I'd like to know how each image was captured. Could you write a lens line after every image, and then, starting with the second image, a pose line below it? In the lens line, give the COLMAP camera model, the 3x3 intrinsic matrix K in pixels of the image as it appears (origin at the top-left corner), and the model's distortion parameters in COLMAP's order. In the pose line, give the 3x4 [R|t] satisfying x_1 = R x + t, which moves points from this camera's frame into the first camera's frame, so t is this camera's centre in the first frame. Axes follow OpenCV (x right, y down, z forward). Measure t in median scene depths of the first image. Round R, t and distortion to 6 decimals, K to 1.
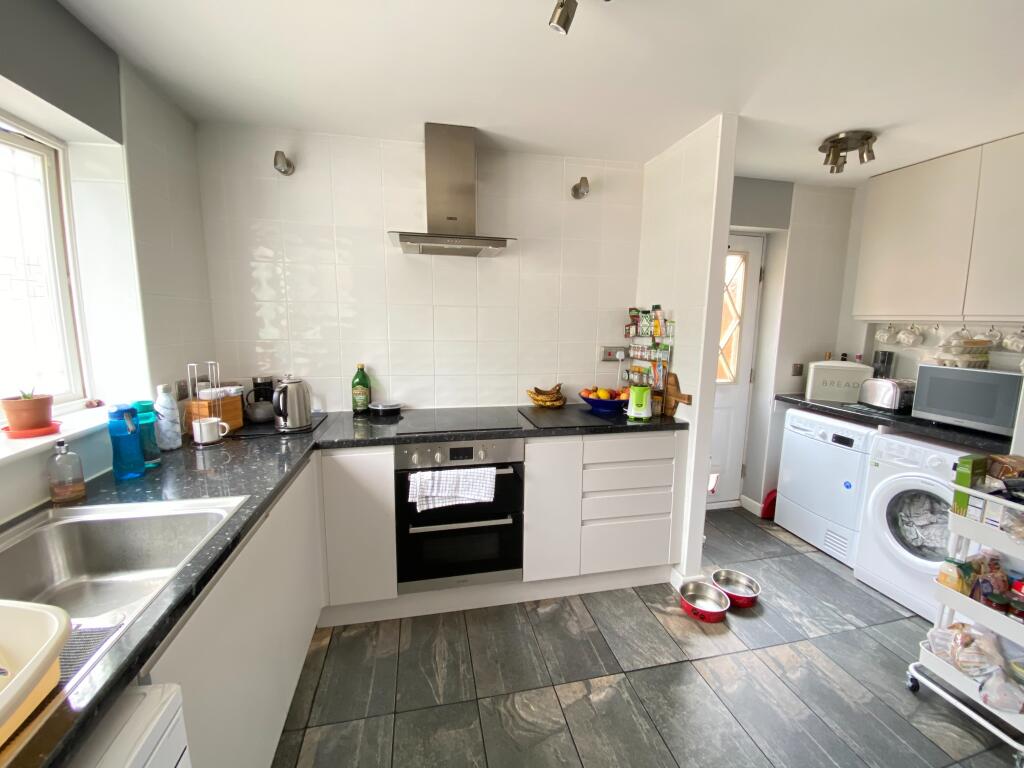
lens RADIAL K [[419.4, 0, 511.3], [0, 419.4, 375.8], [0, 0, 1]] dist [-0.000755, -0.000147]
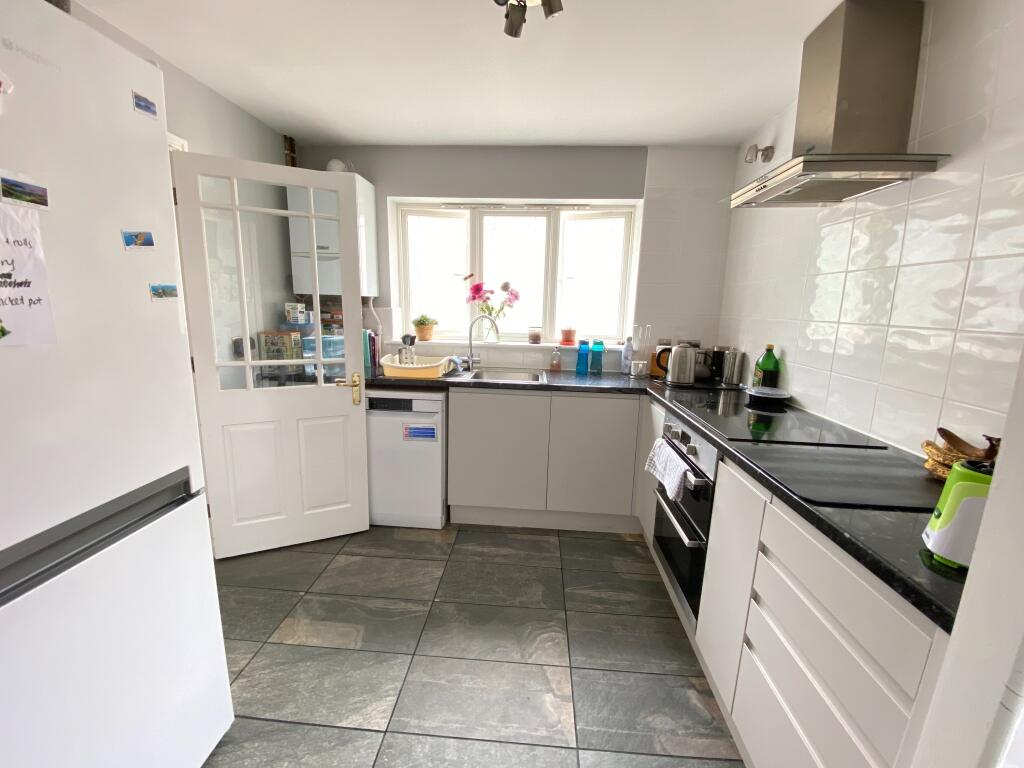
lens RADIAL K [[419.4, 0, 511.7], [0, 419.4, 382.2], [0, 0, 1]] dist [-0.000755, -0.000147]
pose [[-0.270097, 0.158318, -0.949728, 0.977417], [-0.156666, 0.966017, 0.205588, -0.071263], [0.950002, 0.204319, -0.236115, 0.998287]]
